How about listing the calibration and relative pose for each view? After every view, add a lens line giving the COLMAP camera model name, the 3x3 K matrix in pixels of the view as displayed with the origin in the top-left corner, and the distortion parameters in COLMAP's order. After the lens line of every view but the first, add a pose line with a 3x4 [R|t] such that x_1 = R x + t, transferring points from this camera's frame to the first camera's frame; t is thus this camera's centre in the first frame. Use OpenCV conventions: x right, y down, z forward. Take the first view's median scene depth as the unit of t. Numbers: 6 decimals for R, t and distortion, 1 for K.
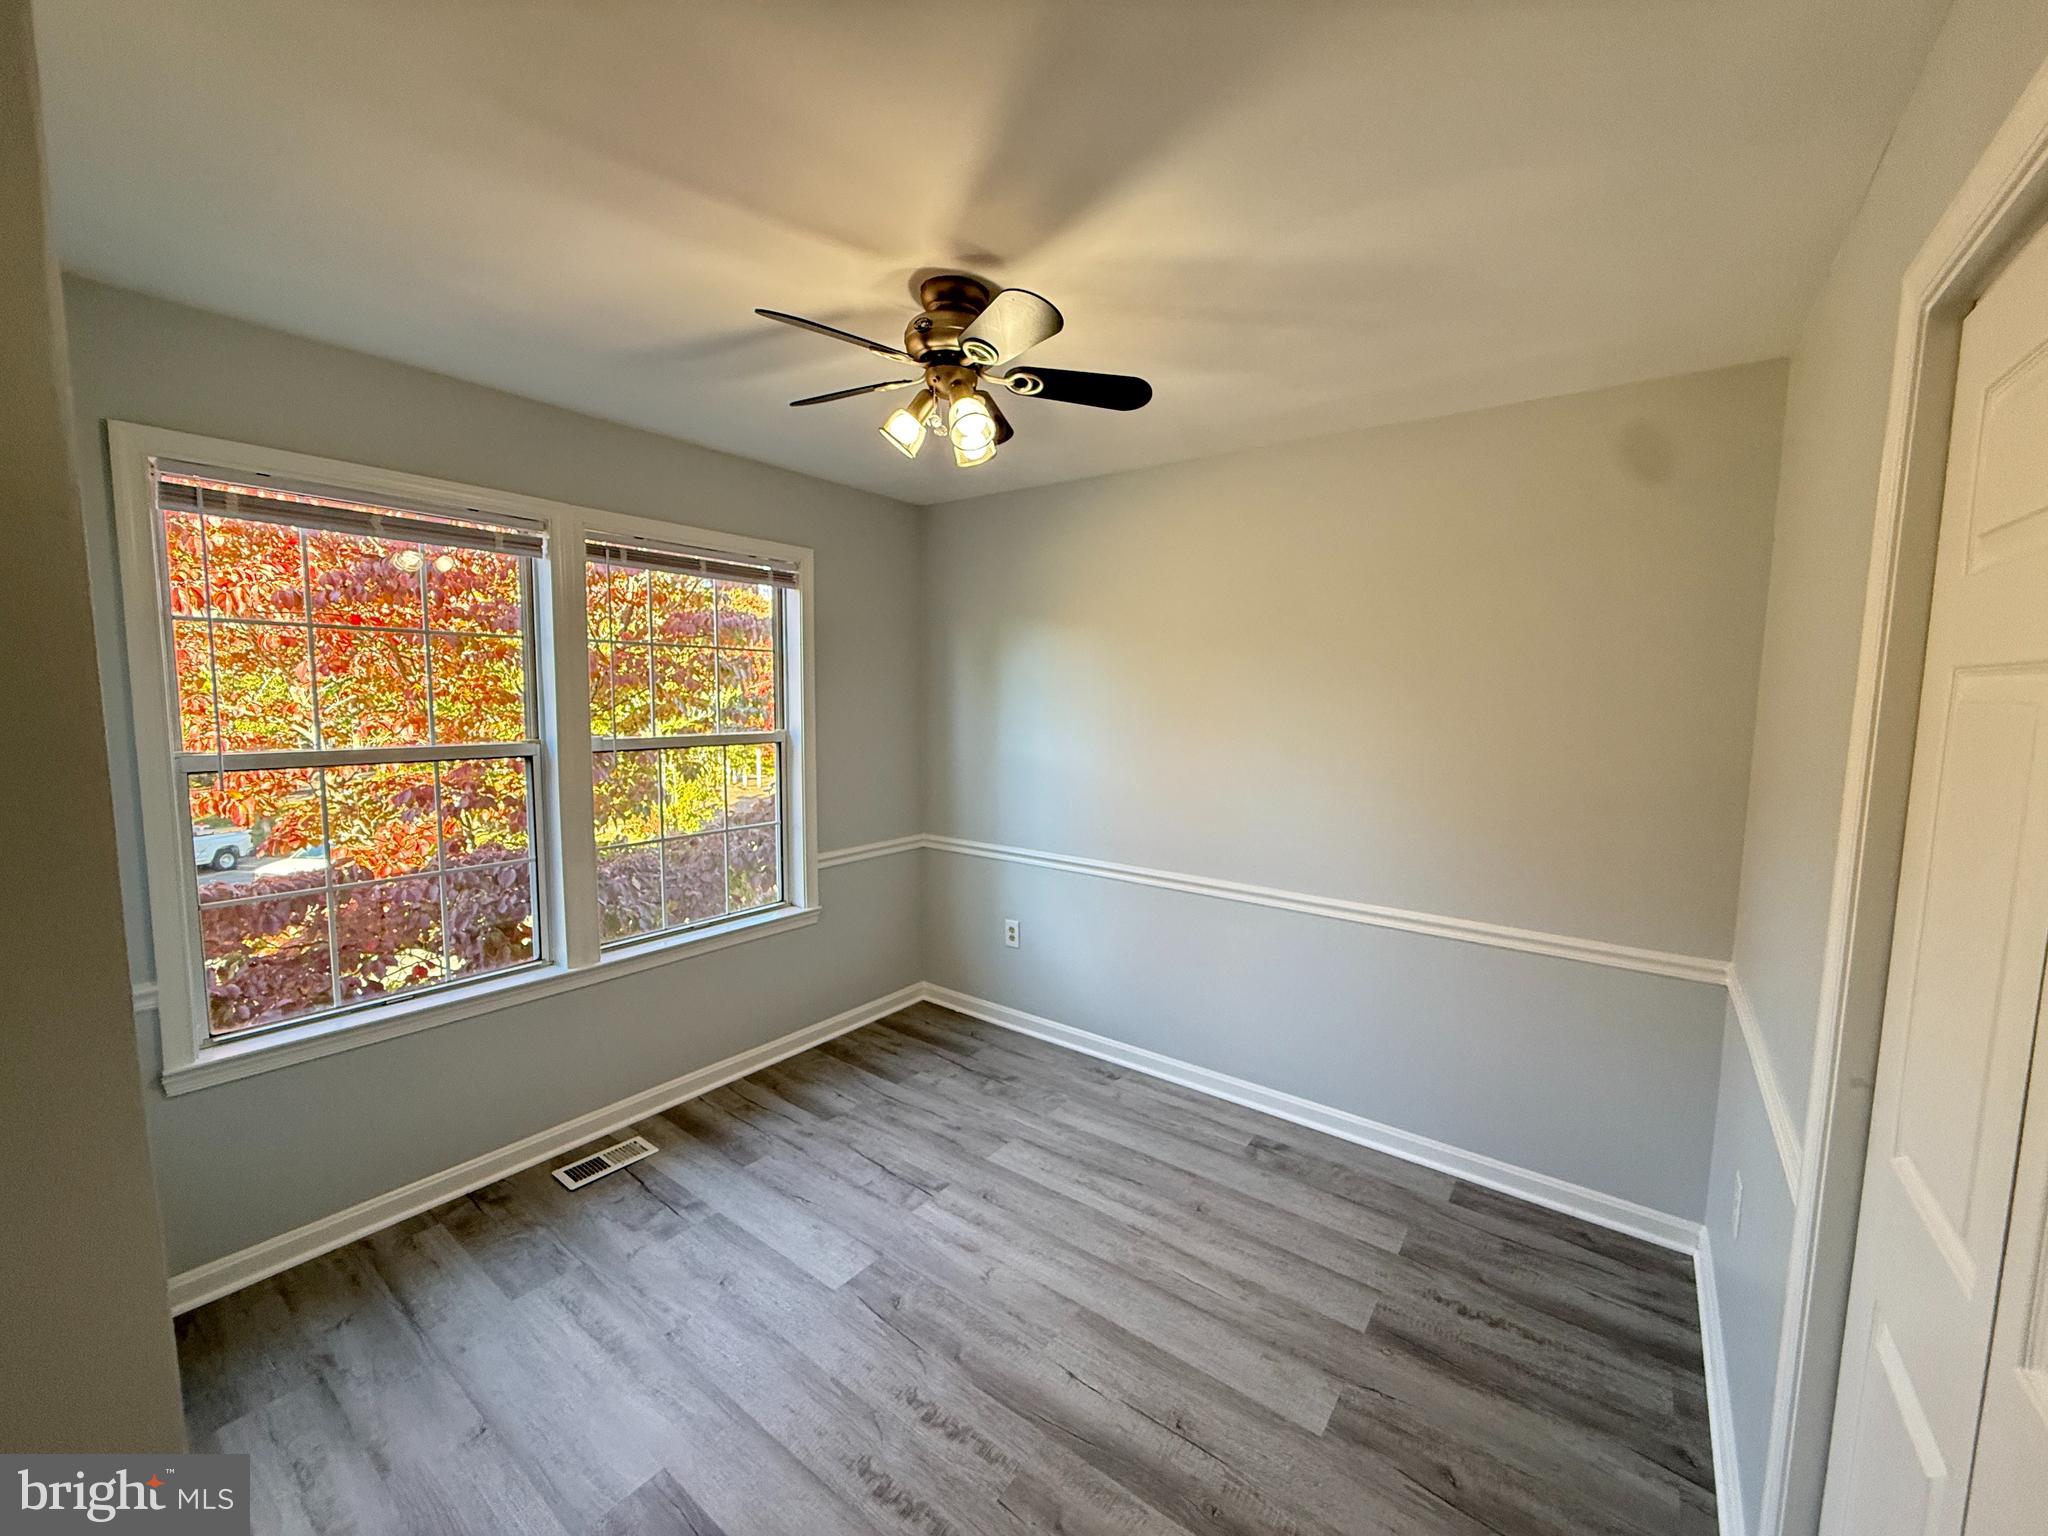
lens RADIAL K [[814.3, 0, 1032.4], [0, 814.3, 771.7], [0, 0, 1]] dist [0.000072, -0.000034]
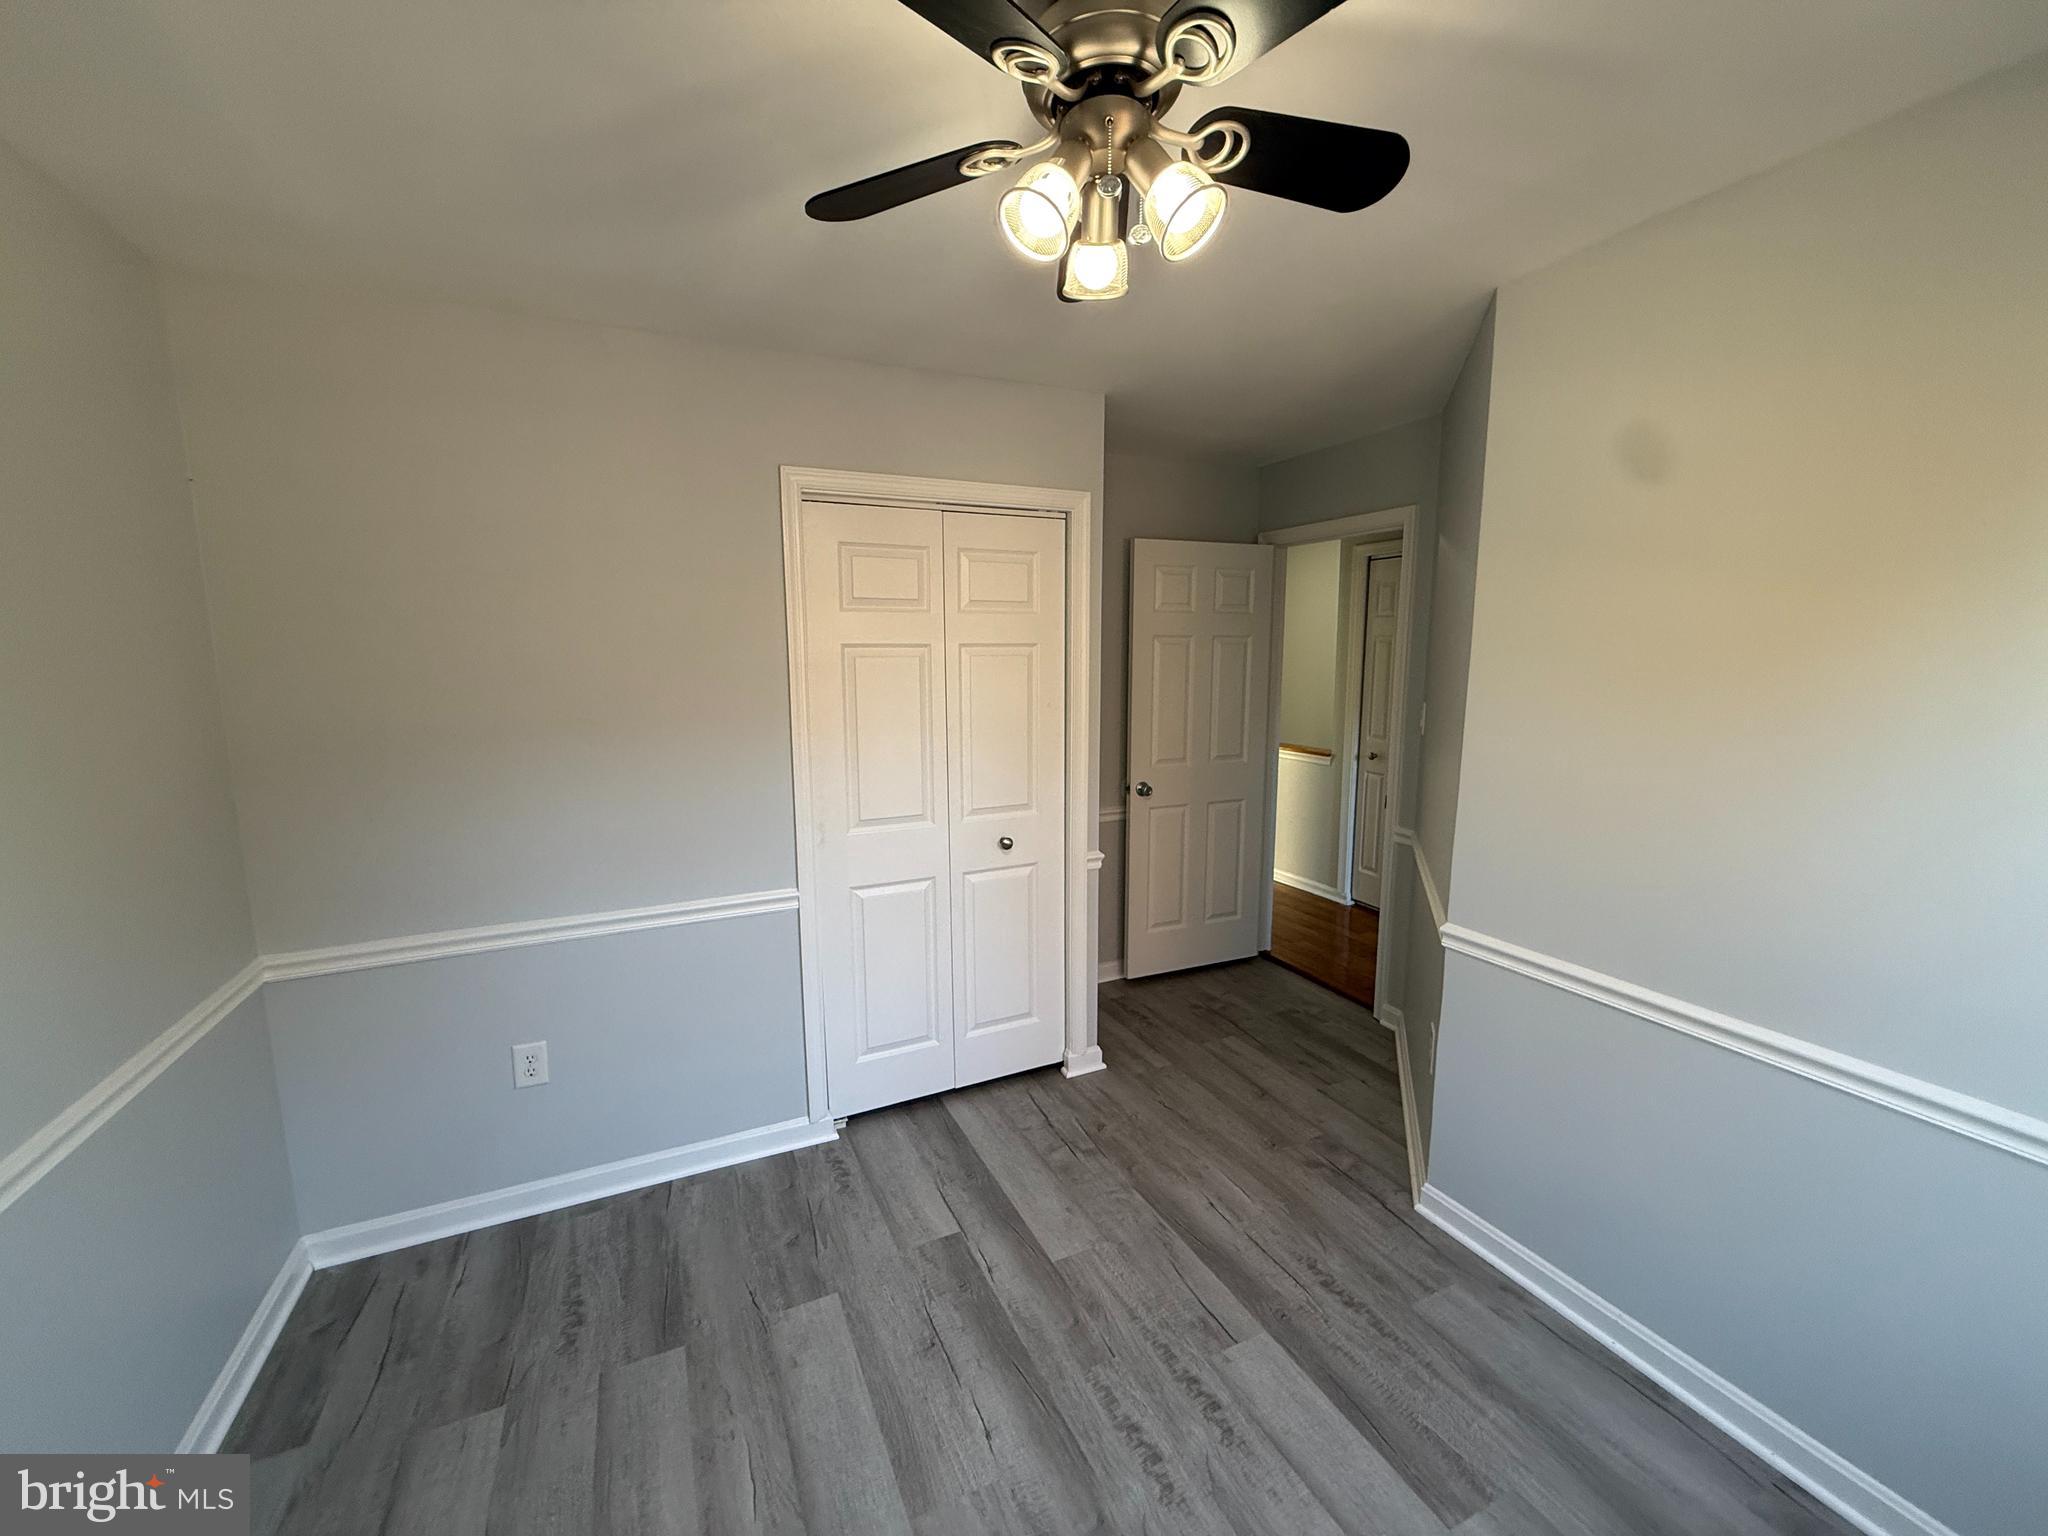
lens RADIAL K [[814.3, 0, 1020.5], [0, 814.3, 765.0], [0, 0, 1]] dist [0.000072, -0.000034]
pose [[-0.876921, -0.072136, 0.475190, -0.365681], [0.047992, 0.970590, 0.235905, -0.179701], [-0.478232, 0.229675, -0.847669, 1.630083]]
